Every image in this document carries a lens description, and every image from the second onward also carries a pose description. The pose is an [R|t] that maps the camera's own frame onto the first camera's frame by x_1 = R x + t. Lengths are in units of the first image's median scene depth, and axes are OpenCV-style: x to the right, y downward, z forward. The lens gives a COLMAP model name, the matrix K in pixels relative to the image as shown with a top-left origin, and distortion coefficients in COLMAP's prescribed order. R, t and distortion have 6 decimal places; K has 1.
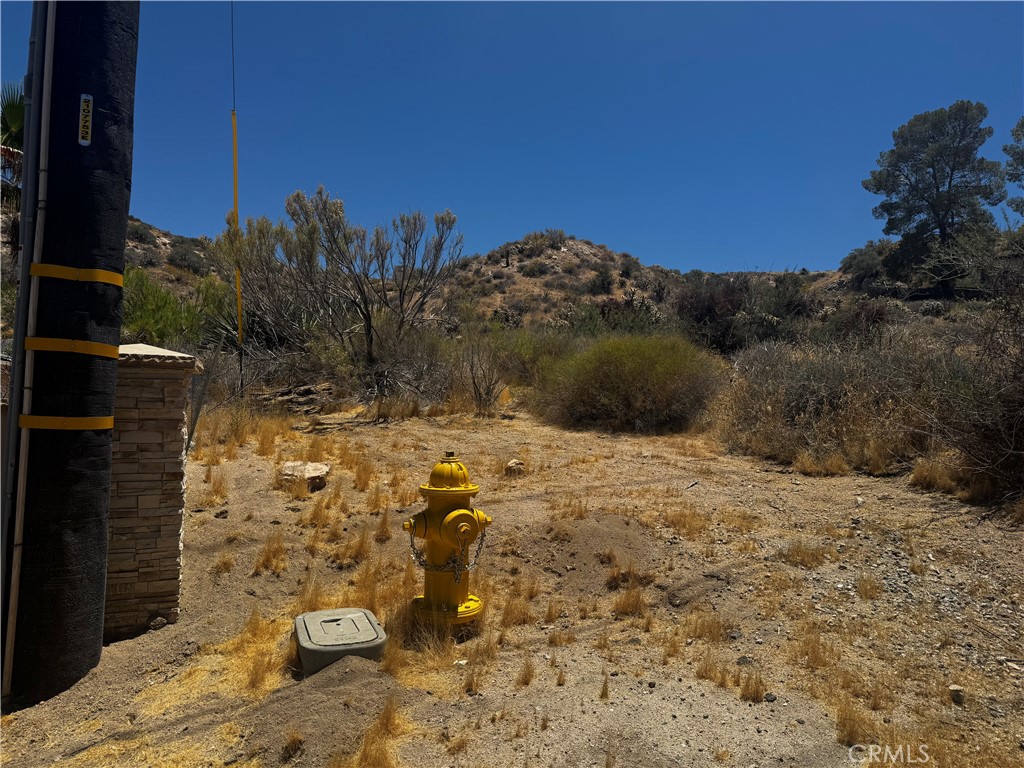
lens RADIAL K [[714.2, 0, 510.5], [0, 714.2, 388.1], [0, 0, 1]] dist [0.060051, -0.043197]
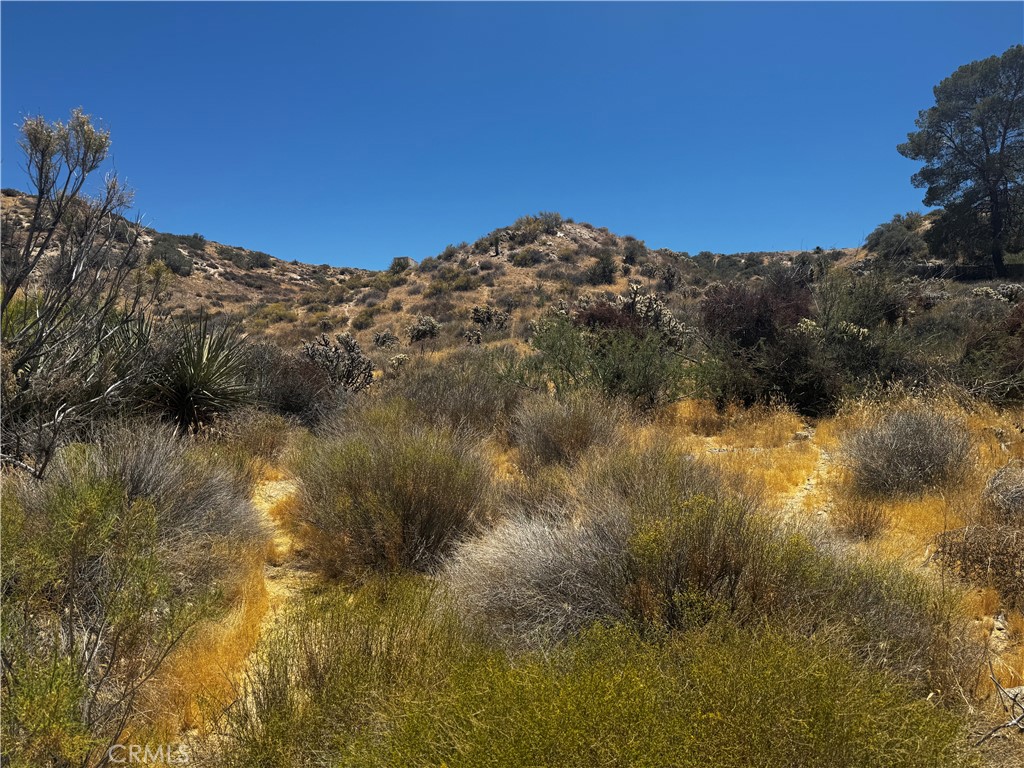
lens RADIAL K [[714.2, 0, 507.3], [0, 714.2, 378.7], [0, 0, 1]] dist [0.060051, -0.043197]
pose [[0.999458, -0.027919, -0.017416, 0.020706], [0.027986, 0.999602, 0.003621, -0.019792], [0.017308, -0.004107, 0.999842, 0.110777]]
